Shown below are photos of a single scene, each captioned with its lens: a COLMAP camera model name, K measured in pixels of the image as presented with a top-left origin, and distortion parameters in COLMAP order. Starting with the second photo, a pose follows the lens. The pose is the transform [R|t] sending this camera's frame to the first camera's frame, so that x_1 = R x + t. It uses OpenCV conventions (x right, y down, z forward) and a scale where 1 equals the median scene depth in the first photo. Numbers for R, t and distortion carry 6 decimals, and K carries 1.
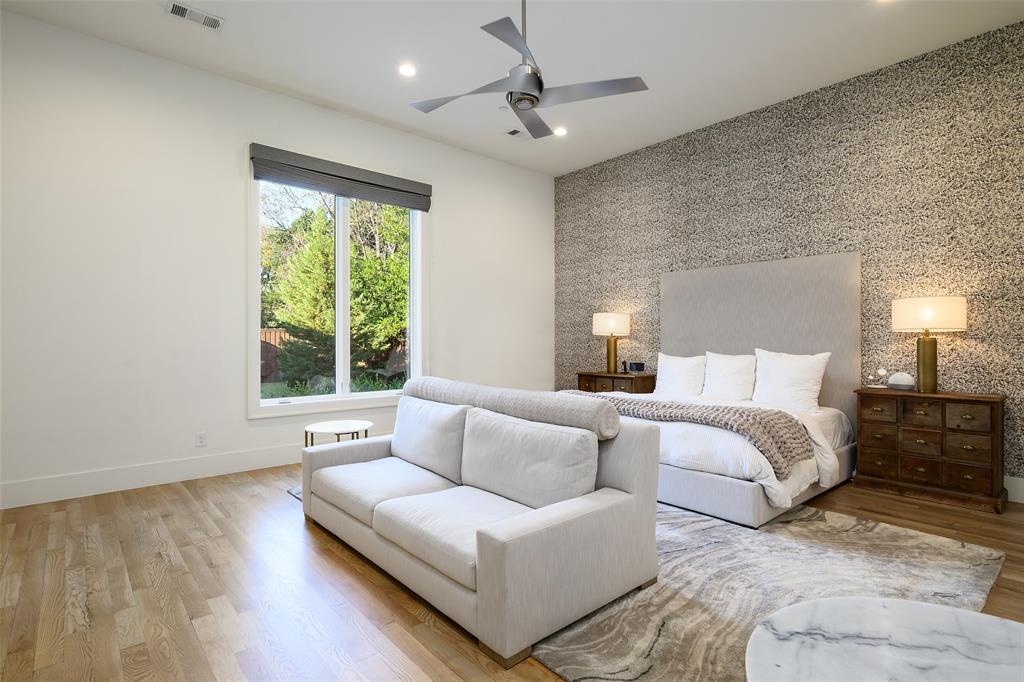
lens RADIAL K [[504.1, 0, 512.0], [0, 504.1, 341.0], [0, 0, 1]] dist [-0.000510, -0.000137]
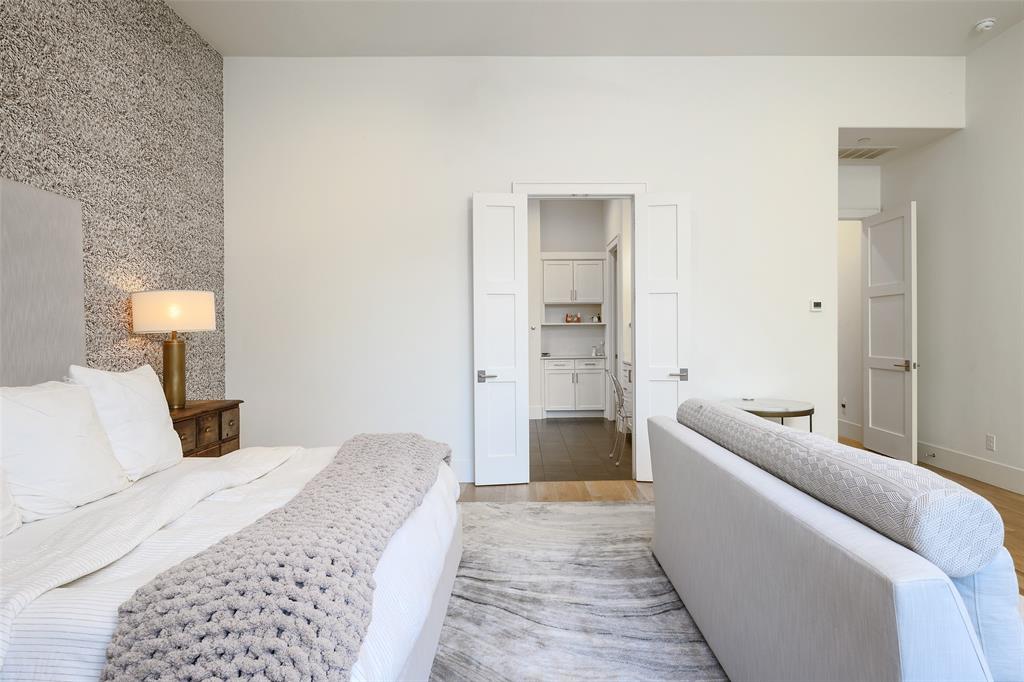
lens RADIAL K [[560.7, 0, 512.0], [0, 560.7, 341.0], [0, 0, 1]] dist [-0.000360, -0.000352]
pose [[-0.741252, 0.003917, 0.671216, -0.162884], [0.016008, 0.999802, 0.011843, -0.006127], [-0.671036, 0.019524, -0.741167, 1.139768]]
